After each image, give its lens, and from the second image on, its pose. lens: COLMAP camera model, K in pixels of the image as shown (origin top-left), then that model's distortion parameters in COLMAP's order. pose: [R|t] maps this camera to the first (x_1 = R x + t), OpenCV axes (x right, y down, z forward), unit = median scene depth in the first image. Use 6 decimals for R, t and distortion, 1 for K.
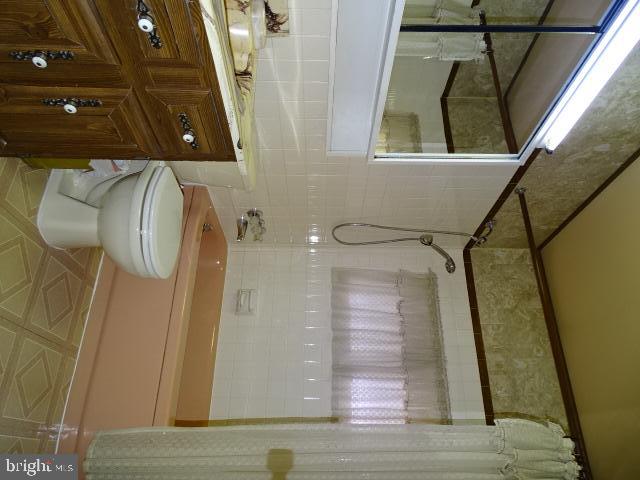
lens RADIAL K [[458.7, 0, 319.6], [0, 458.7, 239.4], [0, 0, 1]] dist [-0.001272, 0.001051]
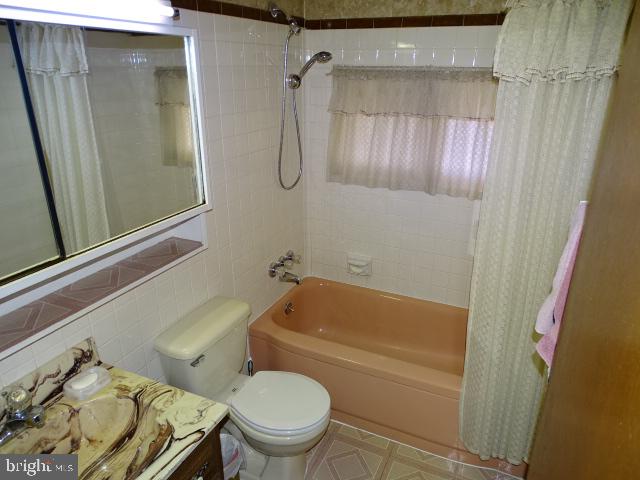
lens RADIAL K [[458.7, 0, 320.5], [0, 458.7, 240.6], [0, 0, 1]] dist [-0.001272, 0.001051]
pose [[-0.004561, -0.927502, -0.373791, 0.290359], [0.999746, -0.012479, 0.018766, 0.031311], [-0.022070, -0.373610, 0.927323, 0.056772]]
